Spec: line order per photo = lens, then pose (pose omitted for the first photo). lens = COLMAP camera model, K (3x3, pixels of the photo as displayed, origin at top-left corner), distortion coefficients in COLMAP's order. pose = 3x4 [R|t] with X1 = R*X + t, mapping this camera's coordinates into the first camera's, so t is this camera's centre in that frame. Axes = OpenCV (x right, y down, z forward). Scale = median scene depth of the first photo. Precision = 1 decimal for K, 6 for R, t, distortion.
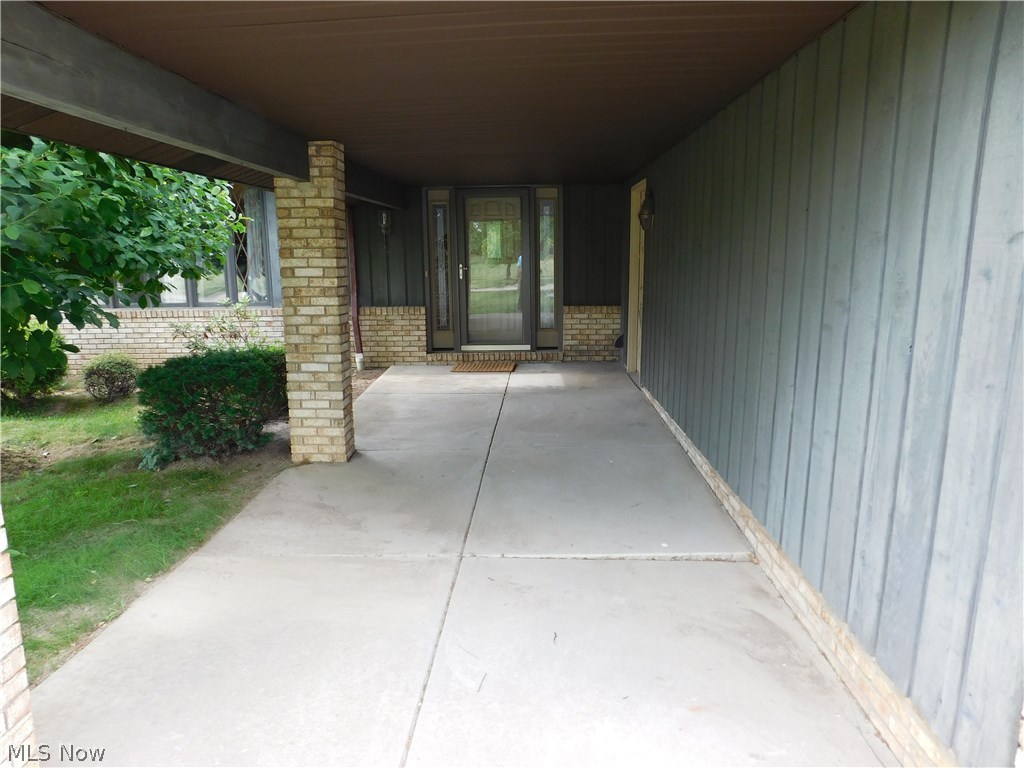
lens RADIAL K [[692.2, 0, 512.0], [0, 692.2, 384.0], [0, 0, 1]] dist [-0.057654, 0.074150]
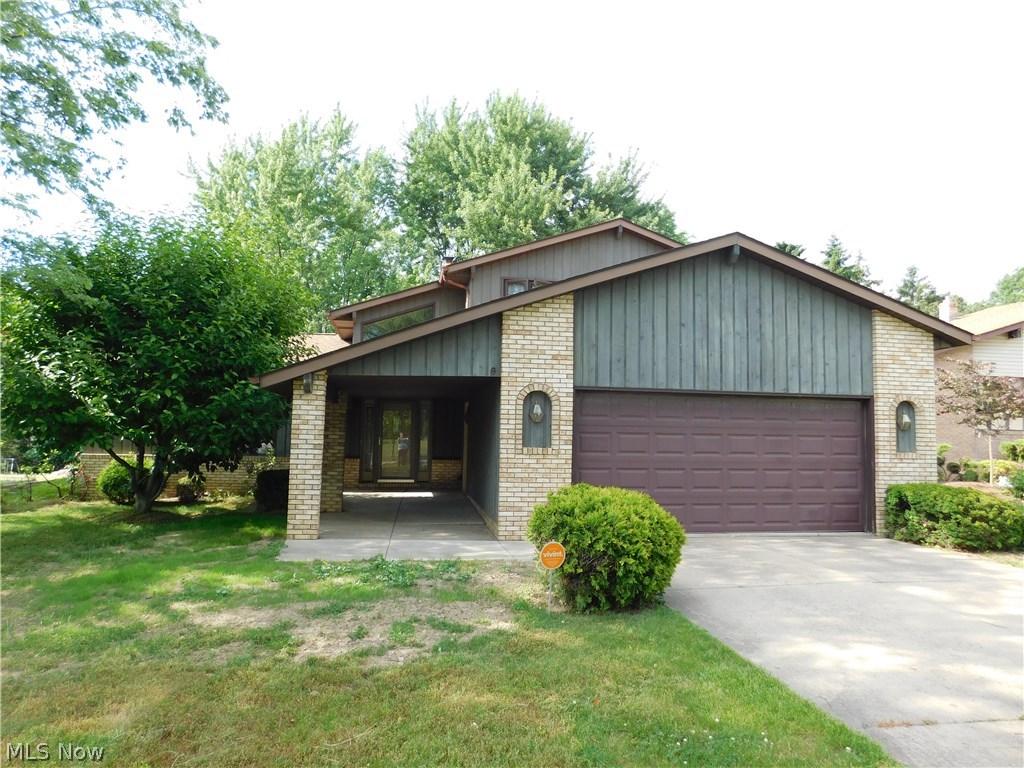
lens RADIAL K [[692.2, 0, 512.0], [0, 692.2, 384.0], [0, 0, 1]] dist [-0.057654, 0.074150]
pose [[0.984083, 0.045749, 0.171720, -0.050120], [0.000446, 0.965656, -0.259824, 0.194838], [-0.177710, 0.255765, 0.950265, -0.996028]]
